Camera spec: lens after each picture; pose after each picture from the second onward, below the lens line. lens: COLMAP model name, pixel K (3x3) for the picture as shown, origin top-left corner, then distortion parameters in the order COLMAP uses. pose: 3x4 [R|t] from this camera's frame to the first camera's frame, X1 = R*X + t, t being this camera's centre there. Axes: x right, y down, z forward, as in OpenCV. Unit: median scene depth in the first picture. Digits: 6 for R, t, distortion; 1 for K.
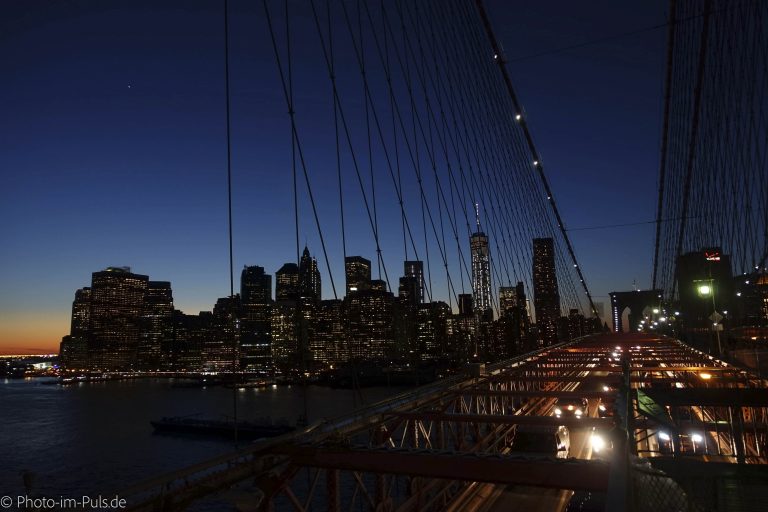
lens RADIAL K [[521.5, 0, 384.0], [0, 521.5, 256.0], [0, 0, 1]] dist [-0.006807, -0.001775]
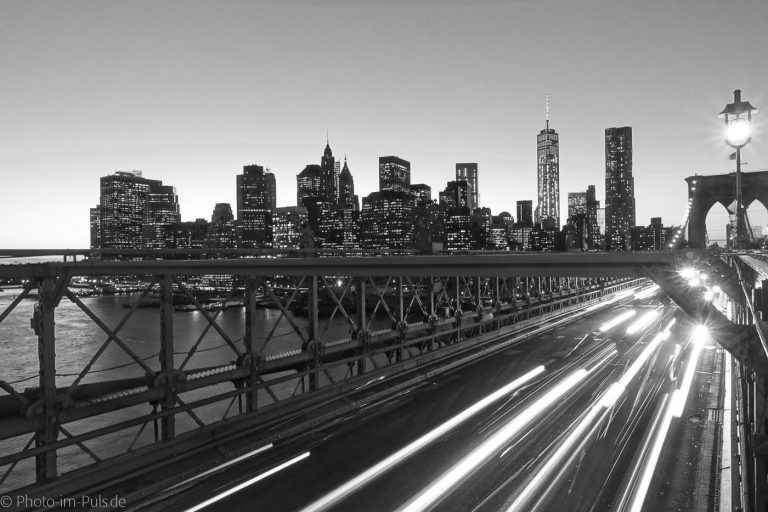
lens RADIAL K [[521.5, 0, 384.0], [0, 521.5, 256.0], [0, 0, 1]] dist [-0.006807, -0.001775]
pose [[0.989395, 0.009932, -0.144913, 0.068467], [0.014690, 0.985702, 0.167855, 0.020544], [0.144508, -0.168204, 0.975102, 0.142206]]
